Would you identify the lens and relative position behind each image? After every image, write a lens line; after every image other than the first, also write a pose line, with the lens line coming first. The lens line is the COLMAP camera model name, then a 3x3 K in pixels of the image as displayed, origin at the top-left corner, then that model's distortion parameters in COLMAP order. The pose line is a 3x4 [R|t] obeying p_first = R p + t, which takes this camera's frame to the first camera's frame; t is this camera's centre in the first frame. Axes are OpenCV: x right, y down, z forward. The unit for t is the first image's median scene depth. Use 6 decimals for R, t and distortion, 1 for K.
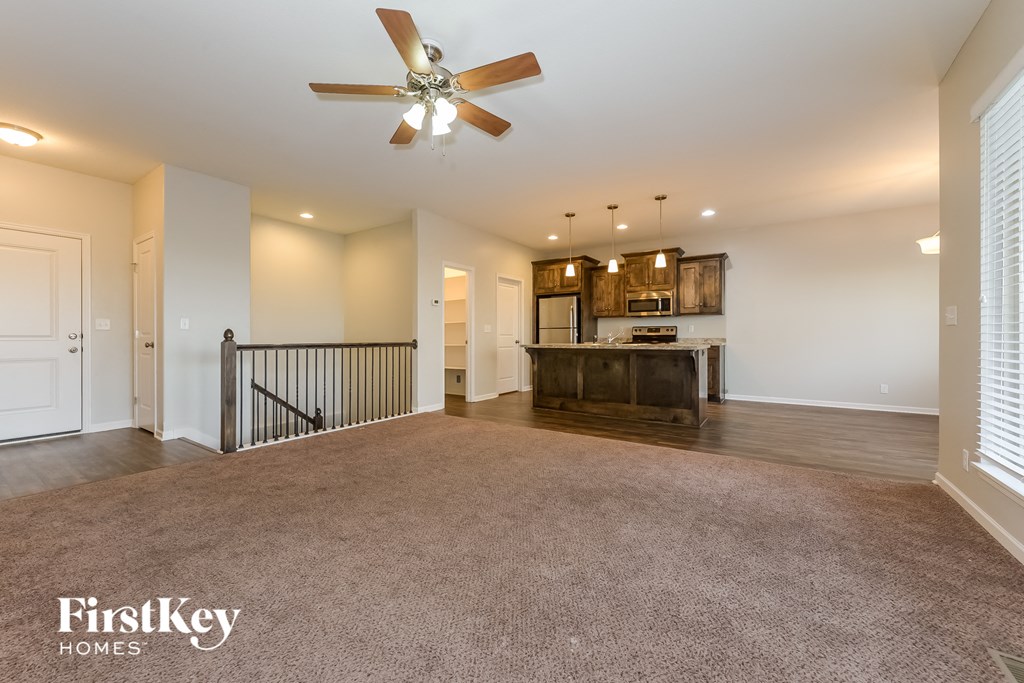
lens RADIAL K [[400.8, 0, 513.0], [0, 400.8, 336.3], [0, 0, 1]] dist [0.002447, 0.000117]
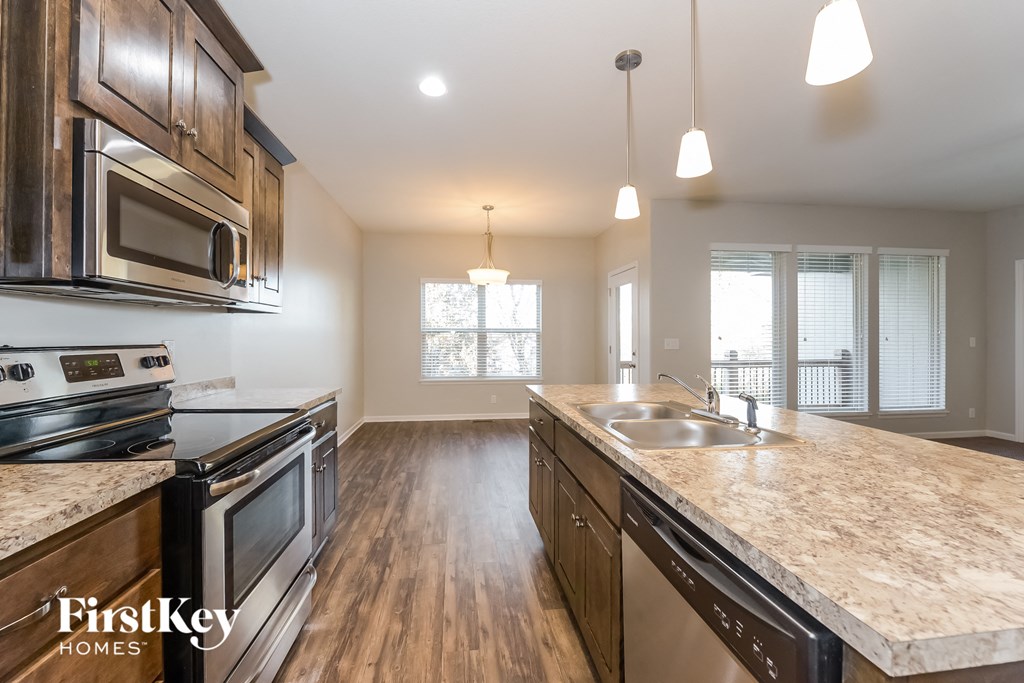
lens RADIAL K [[400.8, 0, 510.4], [0, 400.8, 339.7], [0, 0, 1]] dist [0.002447, 0.000117]
pose [[-0.651100, -0.003642, 0.758983, 0.085321], [-0.002447, 0.999993, 0.002700, -0.030881], [-0.758988, -0.000099, -0.651105, 1.044978]]
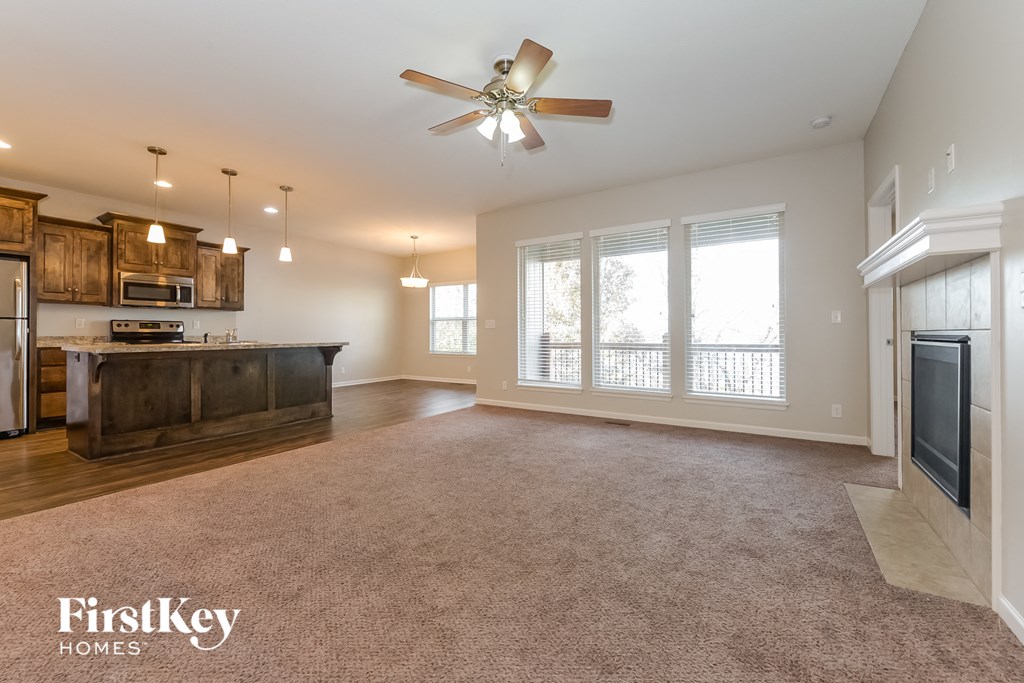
lens RADIAL K [[400.8, 0, 515.4], [0, 400.8, 336.9], [0, 0, 1]] dist [0.002447, 0.000117]
pose [[-0.017712, -0.006961, 0.999819, -0.448110], [-0.000535, 0.999976, 0.006952, 0.000282], [-0.999843, -0.000412, -0.017715, 0.352709]]
